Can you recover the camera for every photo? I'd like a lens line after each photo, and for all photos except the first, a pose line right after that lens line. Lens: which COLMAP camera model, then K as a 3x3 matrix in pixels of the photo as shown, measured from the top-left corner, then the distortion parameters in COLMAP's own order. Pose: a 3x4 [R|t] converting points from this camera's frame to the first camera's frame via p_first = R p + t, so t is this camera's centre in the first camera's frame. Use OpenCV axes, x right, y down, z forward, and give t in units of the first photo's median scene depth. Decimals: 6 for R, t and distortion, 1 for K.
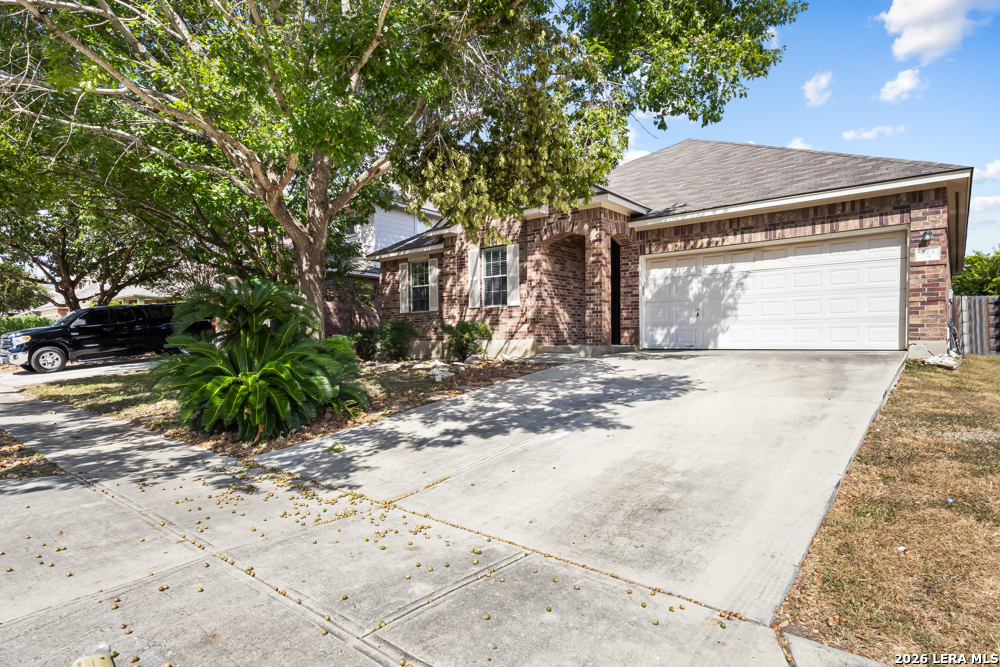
lens RADIAL K [[552.5, 0, 500.0], [0, 552.5, 333.5], [0, 0, 1]] dist [0.004210, 0.000700]
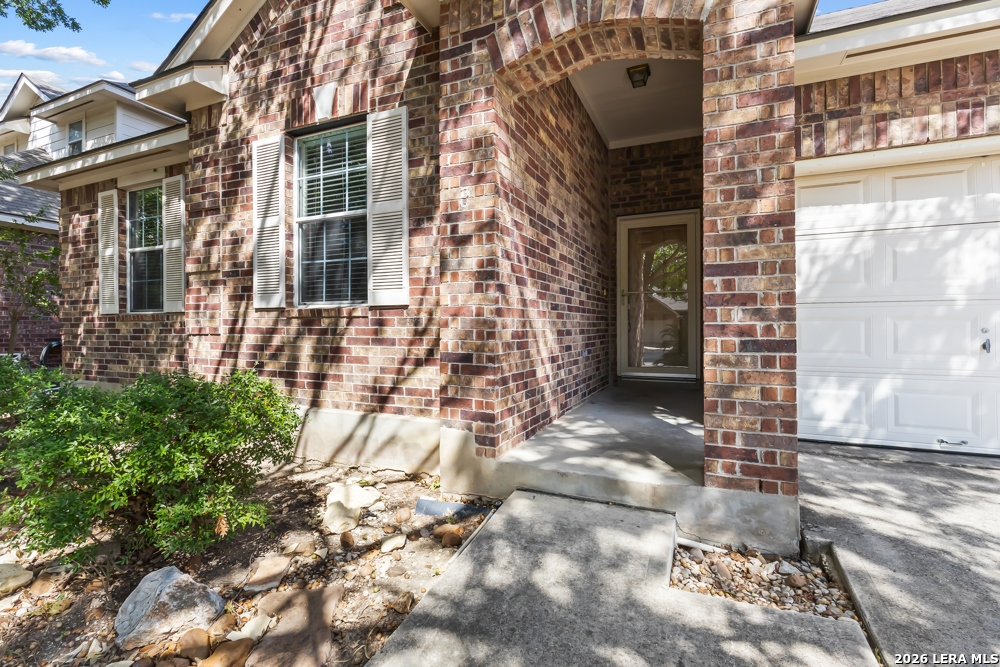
lens RADIAL K [[463.4, 0, 503.9], [0, 463.4, 334.2], [0, 0, 1]] dist [0.000874, 0.000362]
pose [[0.961623, 0.003290, 0.274356, 0.016233], [-0.010252, 0.999661, 0.023949, -0.042439], [-0.274184, -0.025842, 0.961330, 0.762091]]
